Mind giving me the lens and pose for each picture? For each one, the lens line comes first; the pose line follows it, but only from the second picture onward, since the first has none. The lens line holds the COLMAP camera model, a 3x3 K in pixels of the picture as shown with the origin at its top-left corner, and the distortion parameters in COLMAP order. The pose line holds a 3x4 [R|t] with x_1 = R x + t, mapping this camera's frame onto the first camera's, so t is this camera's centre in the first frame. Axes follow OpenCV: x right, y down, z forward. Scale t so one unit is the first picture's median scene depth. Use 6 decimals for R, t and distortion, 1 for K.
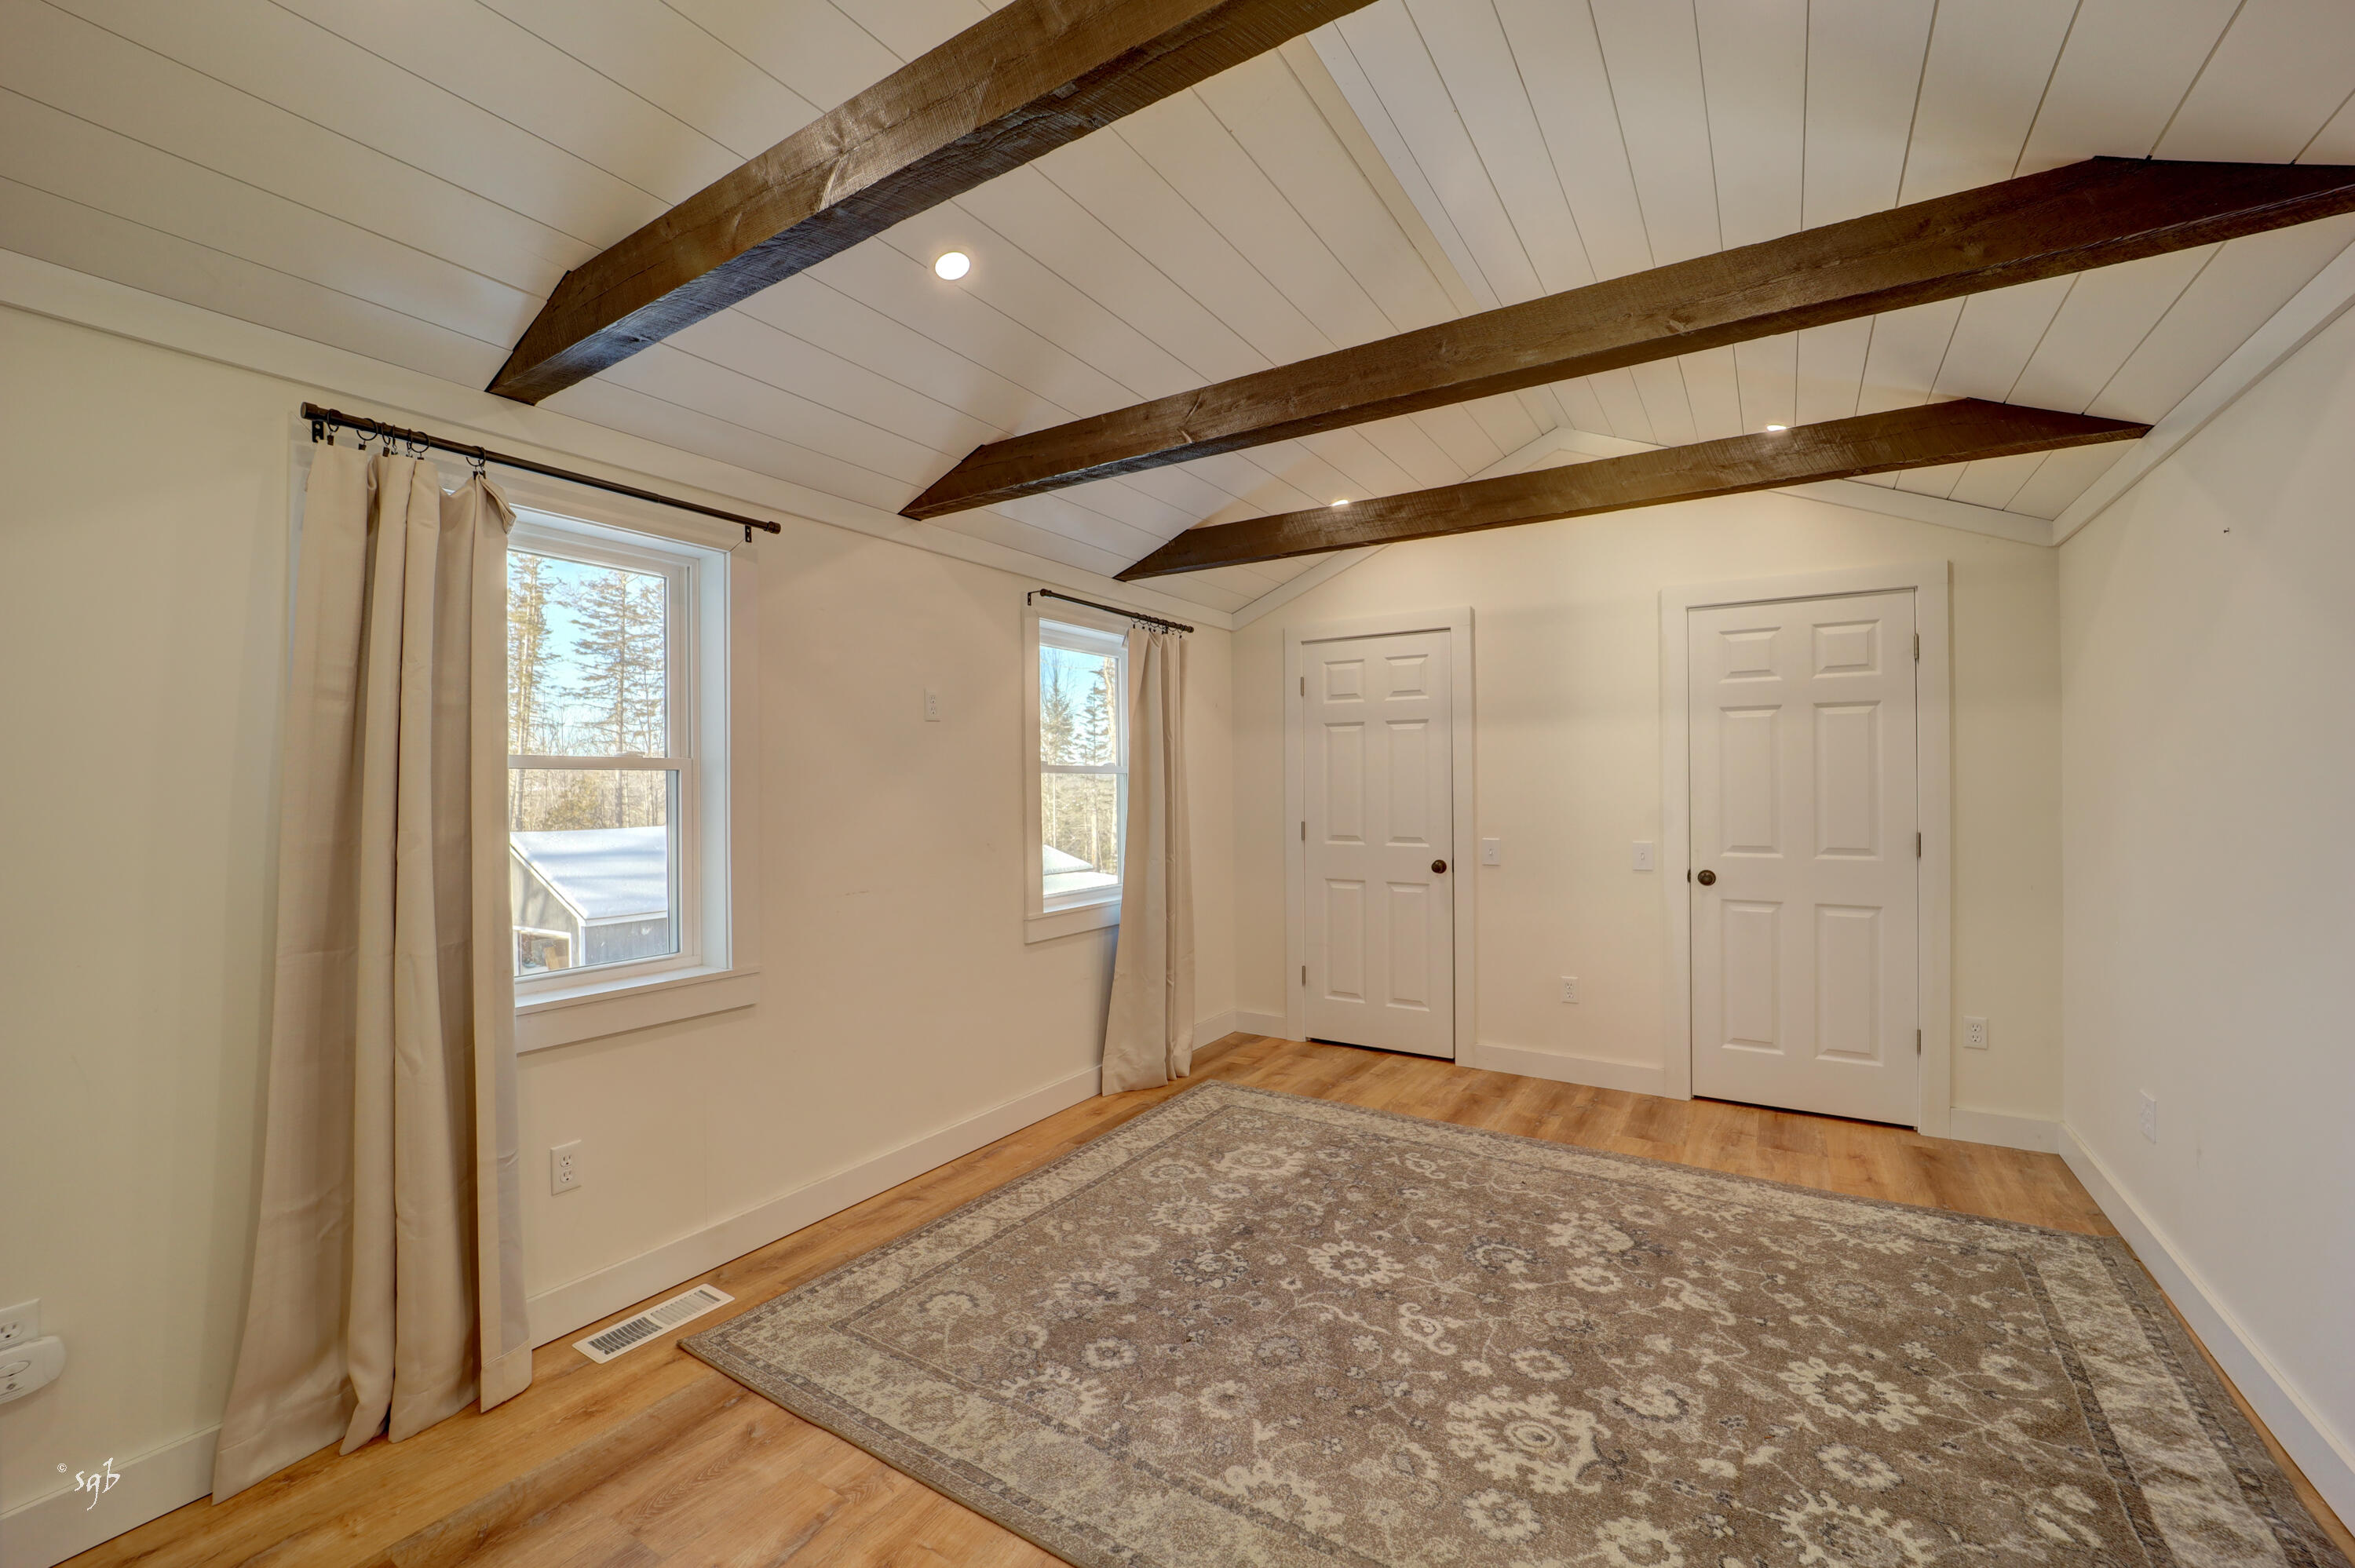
lens RADIAL K [[960.8, 0, 1173.8], [0, 960.8, 784.9], [0, 0, 1]] dist [-0.011269, -0.004006]
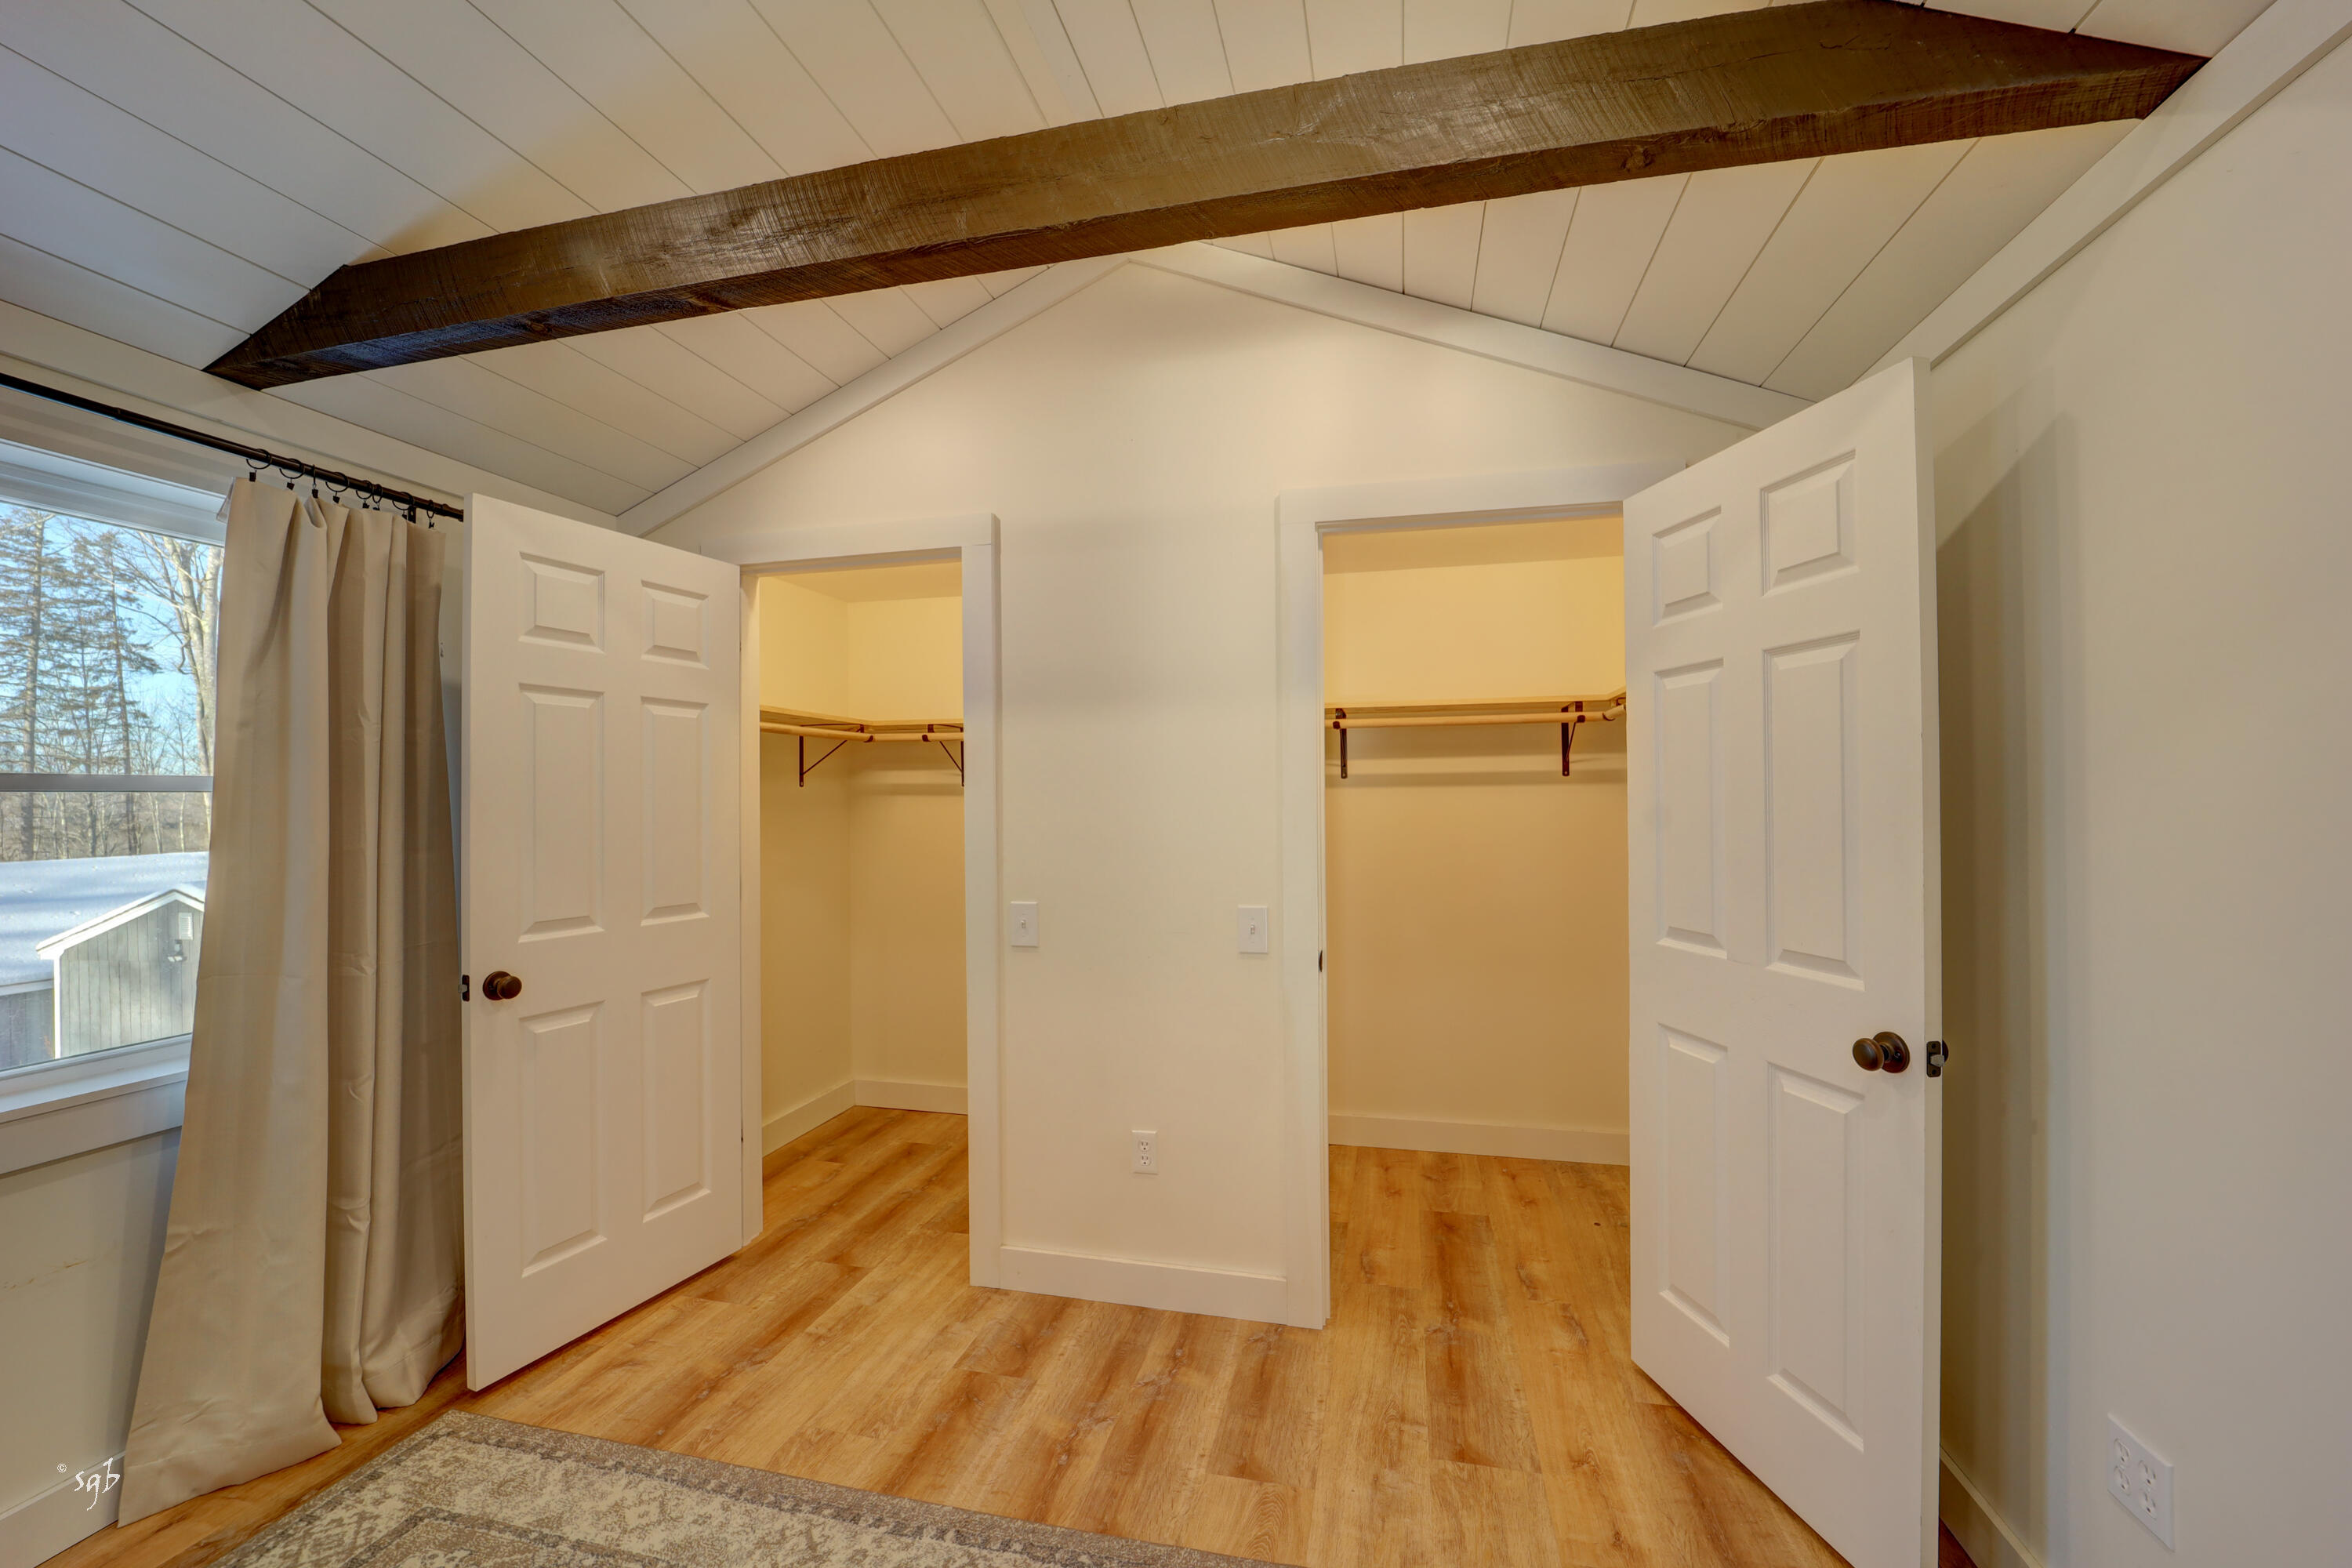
lens RADIAL K [[959.7, 0, 1172.3], [0, 959.7, 784.9], [0, 0, 1]] dist [-0.011269, -0.004006]
pose [[0.945037, 0.005049, 0.326925, 0.232192], [0.000293, 0.999867, -0.016288, -0.007977], [-0.326964, 0.015488, 0.944910, 0.422271]]
